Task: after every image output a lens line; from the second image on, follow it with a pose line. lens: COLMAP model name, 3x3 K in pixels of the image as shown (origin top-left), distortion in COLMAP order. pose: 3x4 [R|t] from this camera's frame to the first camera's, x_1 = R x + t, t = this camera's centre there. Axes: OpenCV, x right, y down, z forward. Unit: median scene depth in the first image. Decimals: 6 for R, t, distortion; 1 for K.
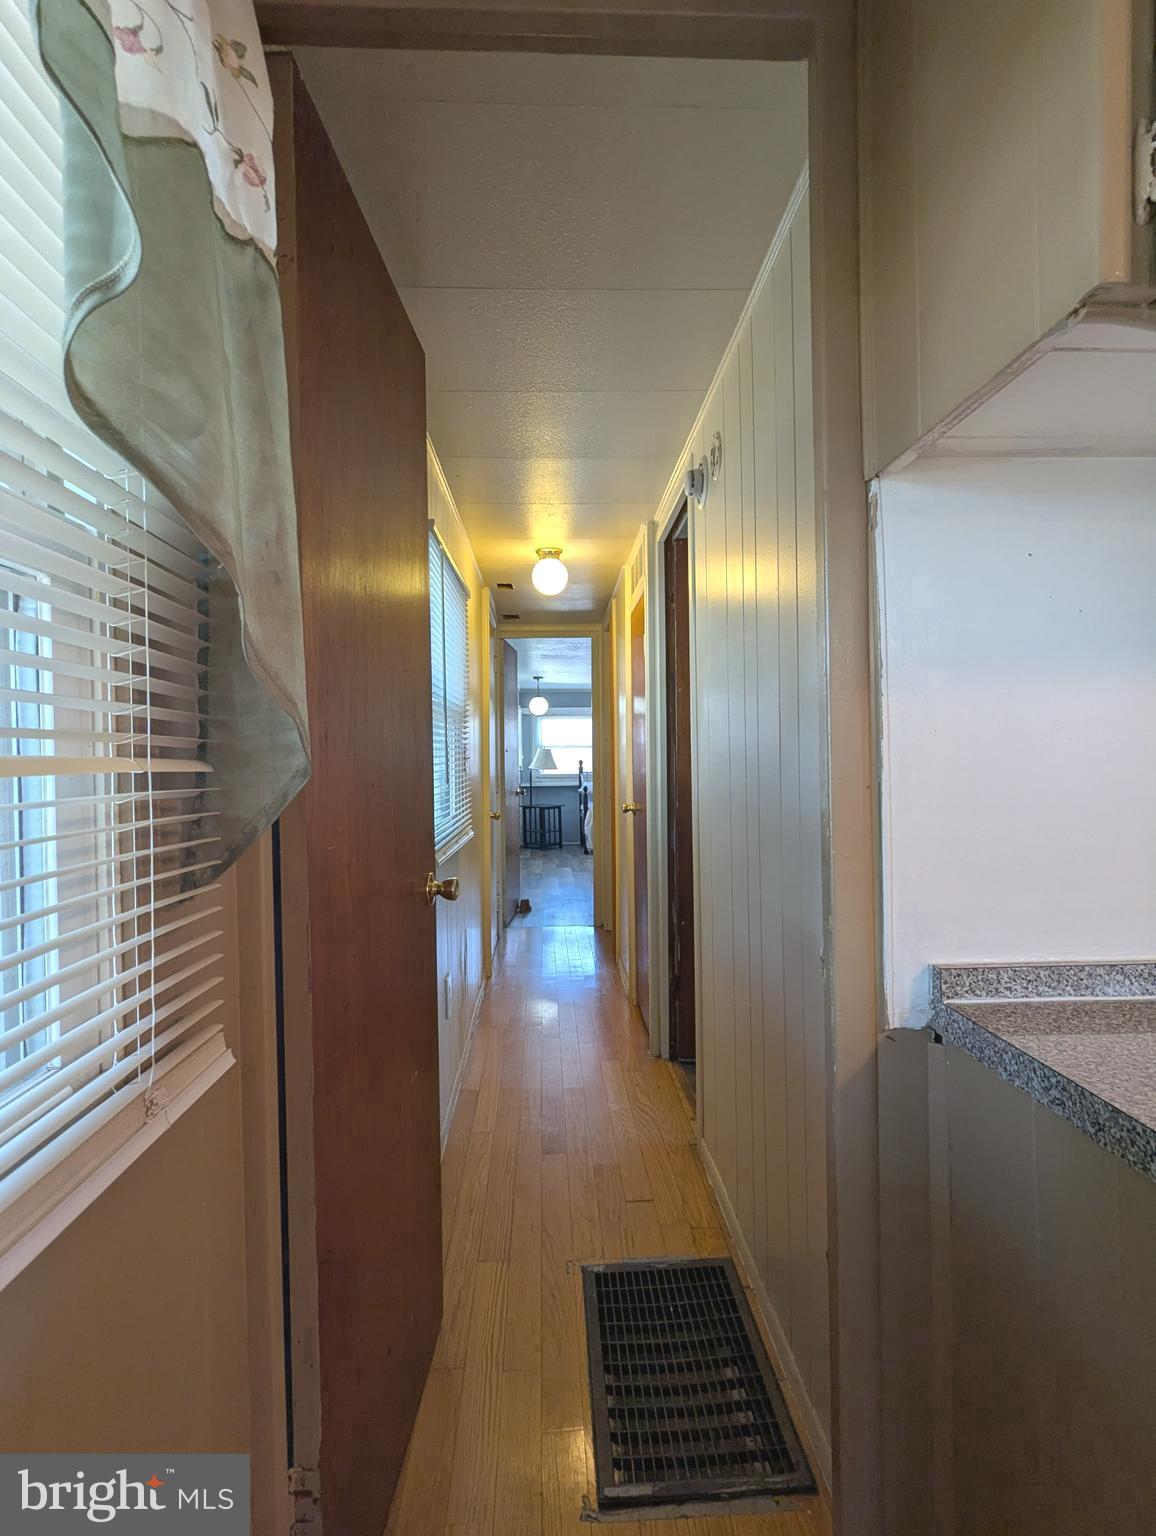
lens RADIAL K [[731.1, 0, 581.8], [0, 731.1, 768.7], [0, 0, 1]] dist [0.001536, -0.001555]
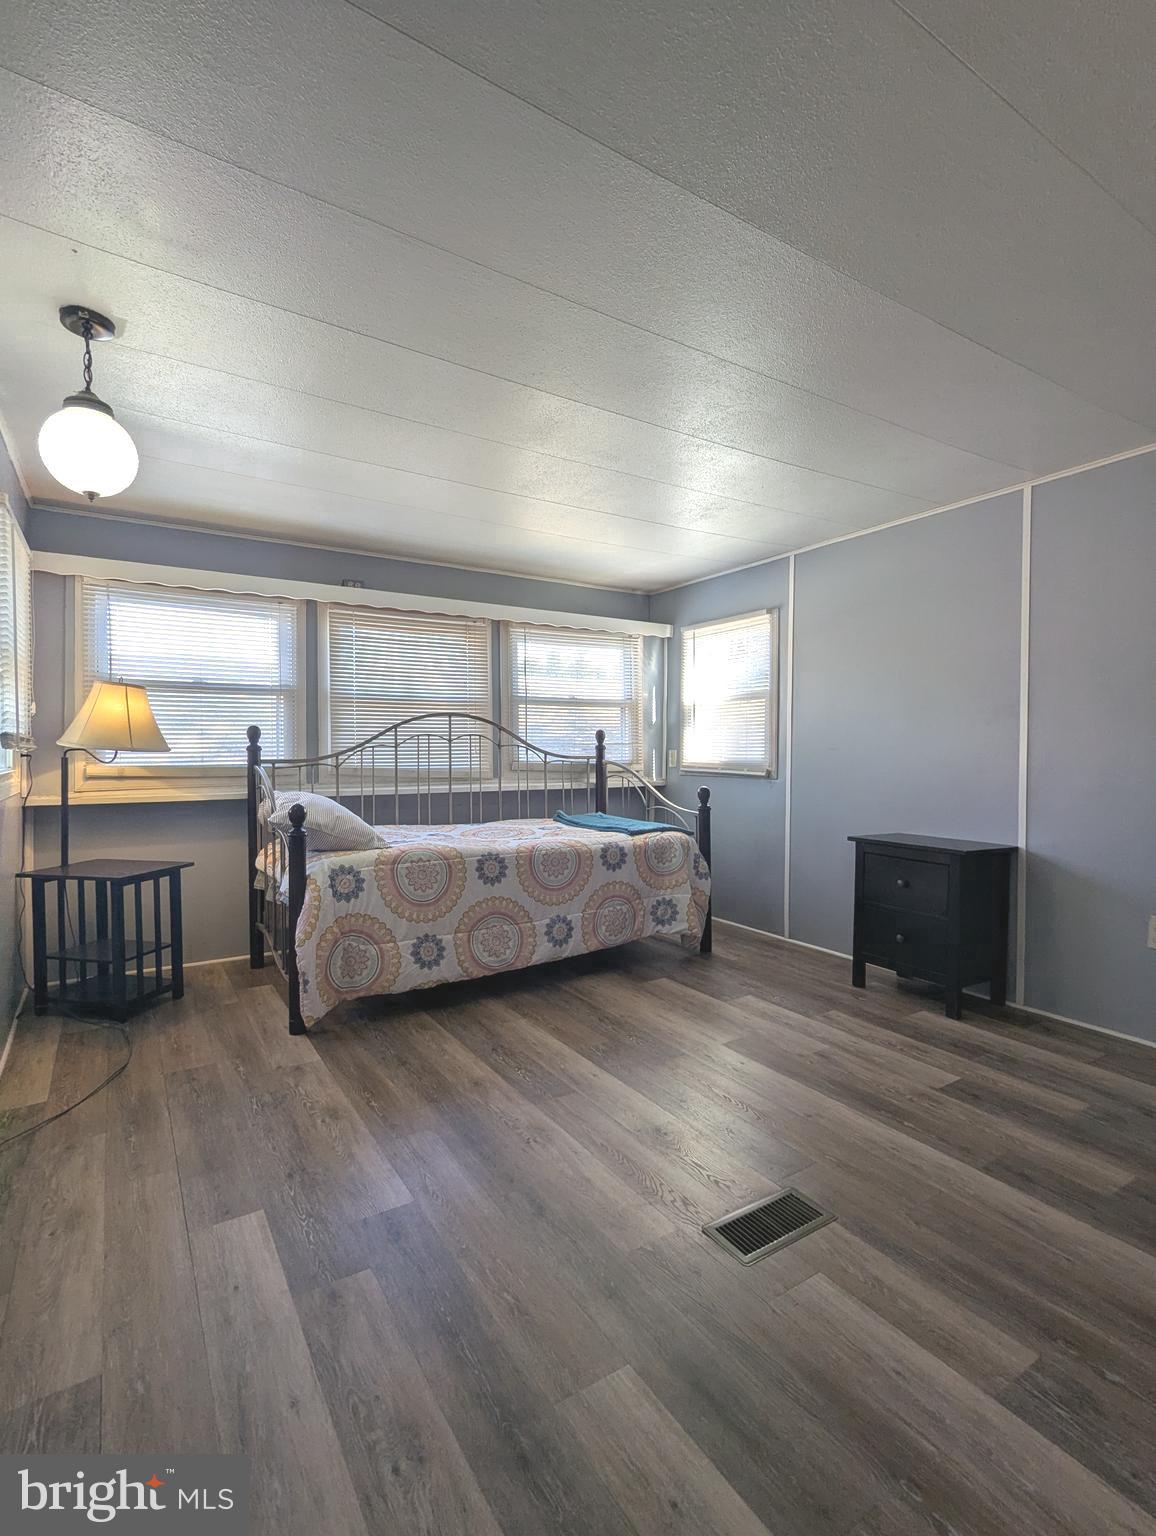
lens RADIAL K [[731.1, 0, 579.1], [0, 731.1, 766.1], [0, 0, 1]] dist [0.001536, -0.001555]
pose [[0.863392, 0.001086, 0.504532, -0.039626], [-0.009817, 0.999845, 0.014648, 0.000749], [-0.504438, -0.017600, 0.863269, 0.644467]]
